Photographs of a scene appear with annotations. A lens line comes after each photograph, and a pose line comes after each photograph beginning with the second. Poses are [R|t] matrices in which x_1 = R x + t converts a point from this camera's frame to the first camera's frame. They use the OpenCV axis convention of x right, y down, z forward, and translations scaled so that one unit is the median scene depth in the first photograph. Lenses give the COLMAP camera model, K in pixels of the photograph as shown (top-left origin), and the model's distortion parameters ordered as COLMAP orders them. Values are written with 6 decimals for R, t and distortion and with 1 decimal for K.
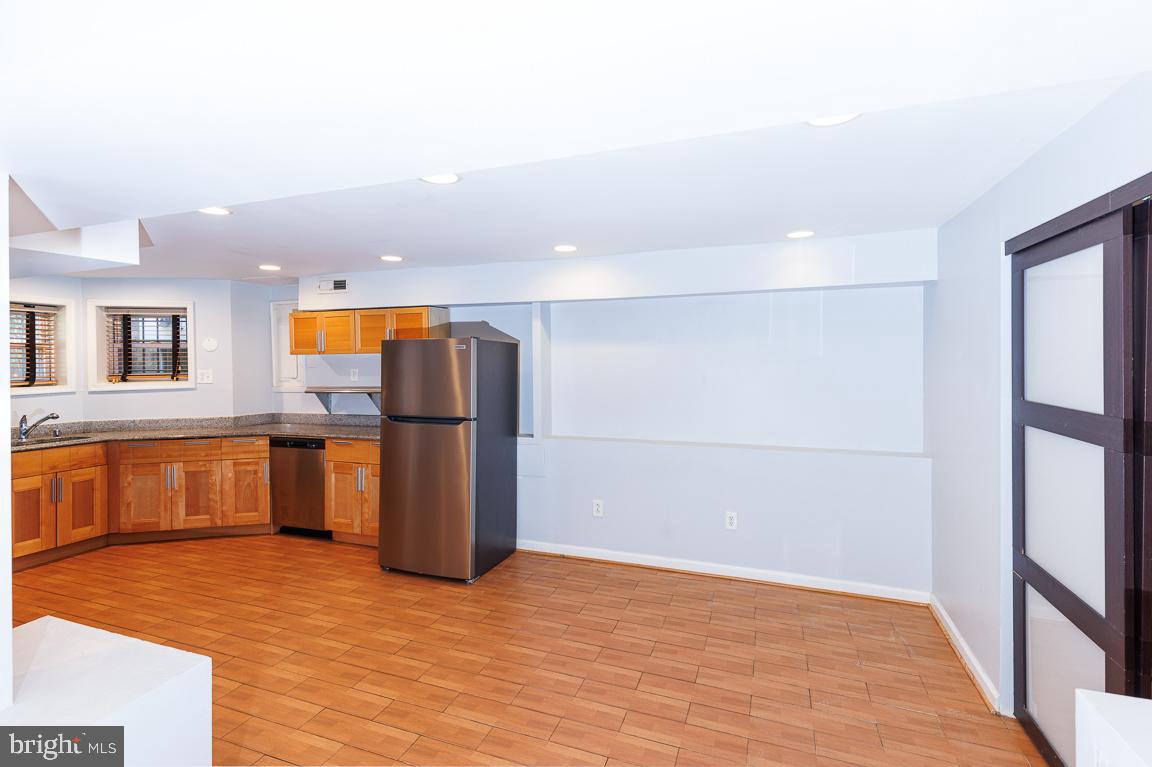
lens RADIAL K [[545.5, 0, 571.3], [0, 545.5, 359.9], [0, 0, 1]] dist [0.002586, 0.000525]
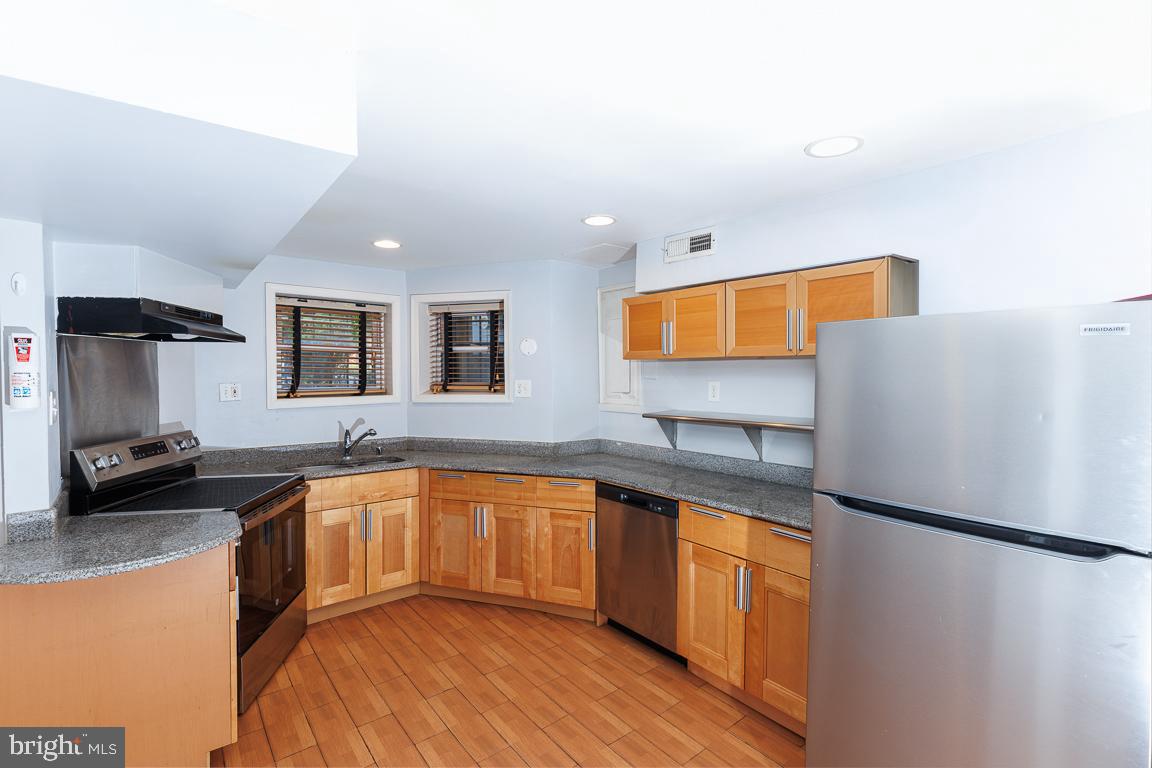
lens RADIAL K [[520.1, 0, 589.2], [0, 520.1, 384.7], [0, 0, 1]] dist [0.003711, 0.000193]
pose [[0.872400, 0.022173, -0.488290, -0.252609], [-0.009311, 0.999543, 0.028753, 0.003515], [0.488704, -0.020538, 0.872208, 0.444718]]
